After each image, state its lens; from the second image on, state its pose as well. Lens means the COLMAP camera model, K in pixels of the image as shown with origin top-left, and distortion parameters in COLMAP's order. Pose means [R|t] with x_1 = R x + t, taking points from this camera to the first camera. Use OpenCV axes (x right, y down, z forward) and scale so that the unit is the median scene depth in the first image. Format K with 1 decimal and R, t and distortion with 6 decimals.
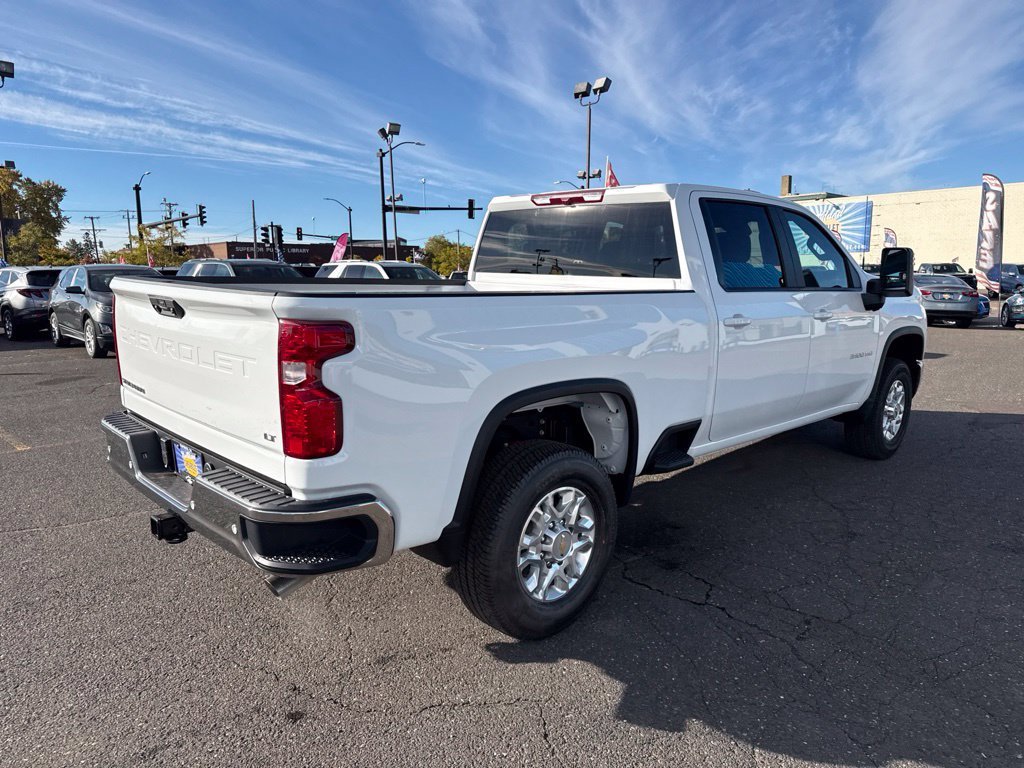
lens RADIAL K [[718.2, 0, 516.0], [0, 718.2, 393.6], [0, 0, 1]] dist [0.039636, -0.044728]
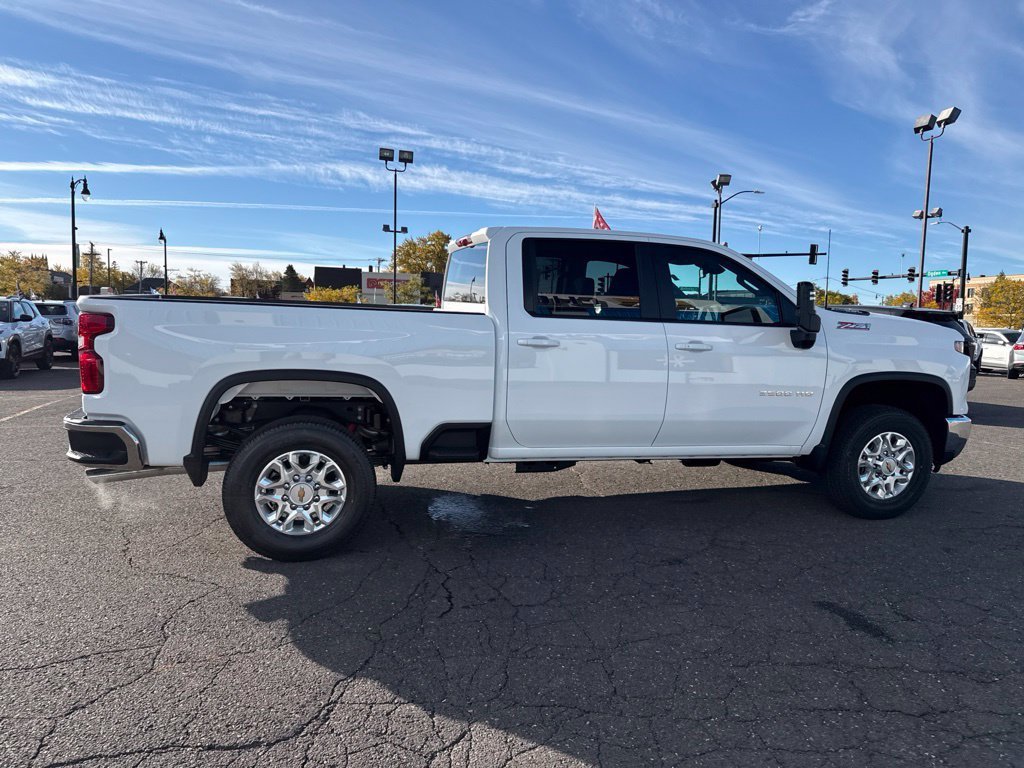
lens RADIAL K [[718.2, 0, 518.5], [0, 718.2, 383.3], [0, 0, 1]] dist [0.039636, -0.044728]
pose [[0.874279, 0.066876, -0.480795, 0.584467], [-0.105346, 0.992999, -0.053440, 0.019590], [0.473855, 0.097371, 0.875203, -0.004733]]
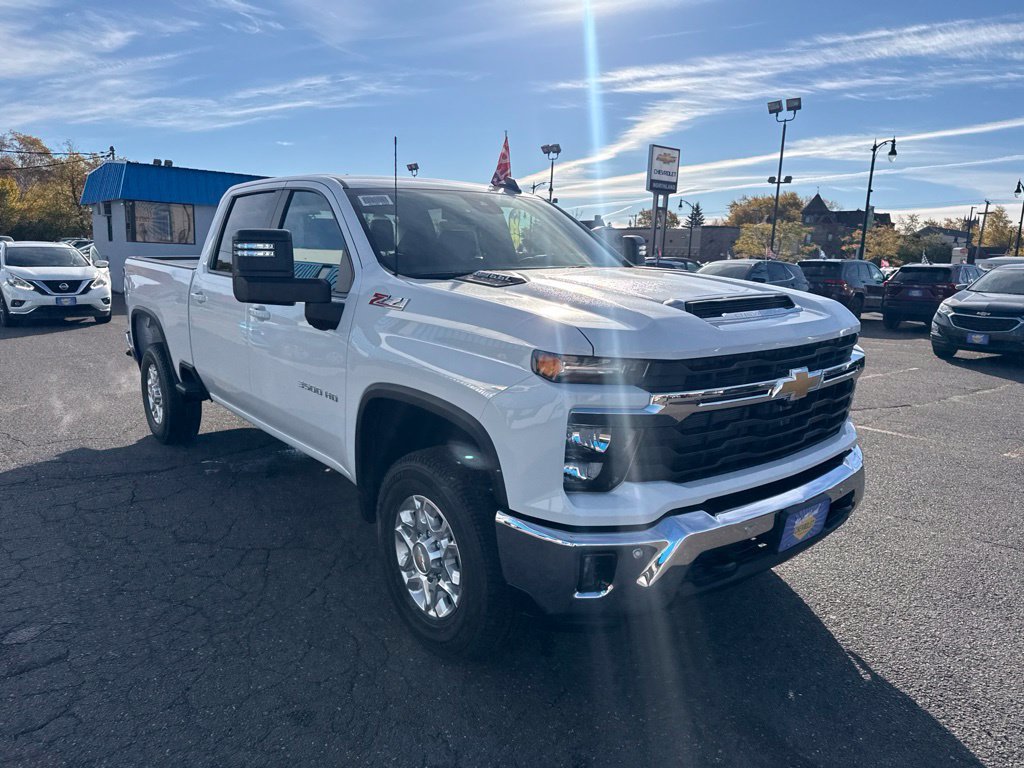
lens RADIAL K [[718.2, 0, 514.7], [0, 718.2, 393.0], [0, 0, 1]] dist [0.039636, -0.044728]
pose [[-0.090979, 0.188002, -0.977946, 1.042026], [-0.193708, 0.959921, 0.202558, -0.208119], [0.976832, 0.207864, -0.050915, 1.133975]]
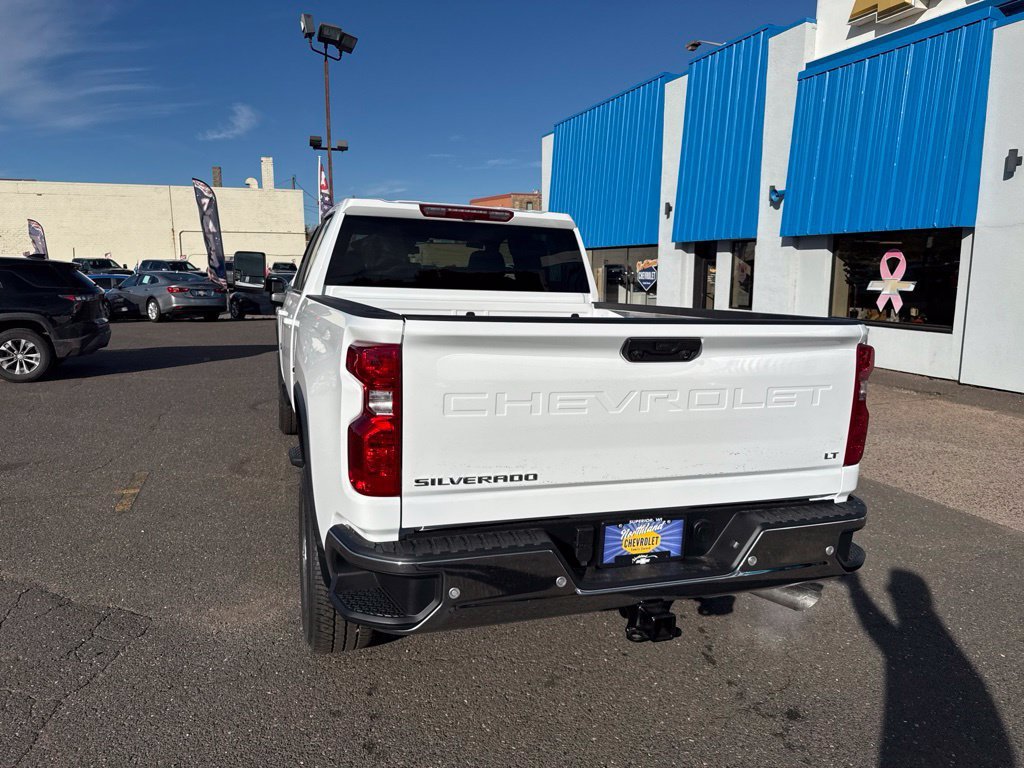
lens RADIAL K [[718.2, 0, 514.1], [0, 718.2, 393.5], [0, 0, 1]] dist [0.039636, -0.044728]
pose [[0.430199, -0.148092, 0.890504, -0.637530], [0.139491, 0.985510, 0.096504, -0.085964], [-0.891892, 0.082701, 0.444622, 0.398149]]
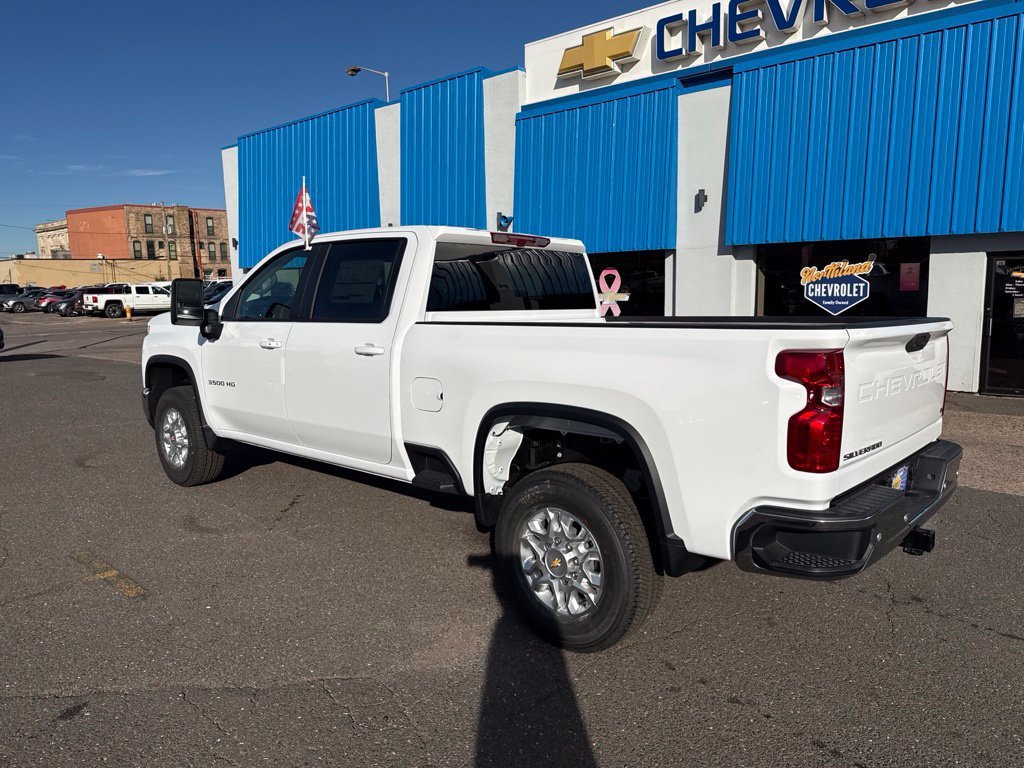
lens RADIAL K [[718.2, 0, 514.9], [0, 718.2, 387.4], [0, 0, 1]] dist [0.039636, -0.044728]
pose [[-0.056076, -0.138272, 0.988805, -0.787590], [0.180737, 0.972596, 0.146256, -0.165791], [-0.981932, 0.186915, -0.029549, 0.832652]]
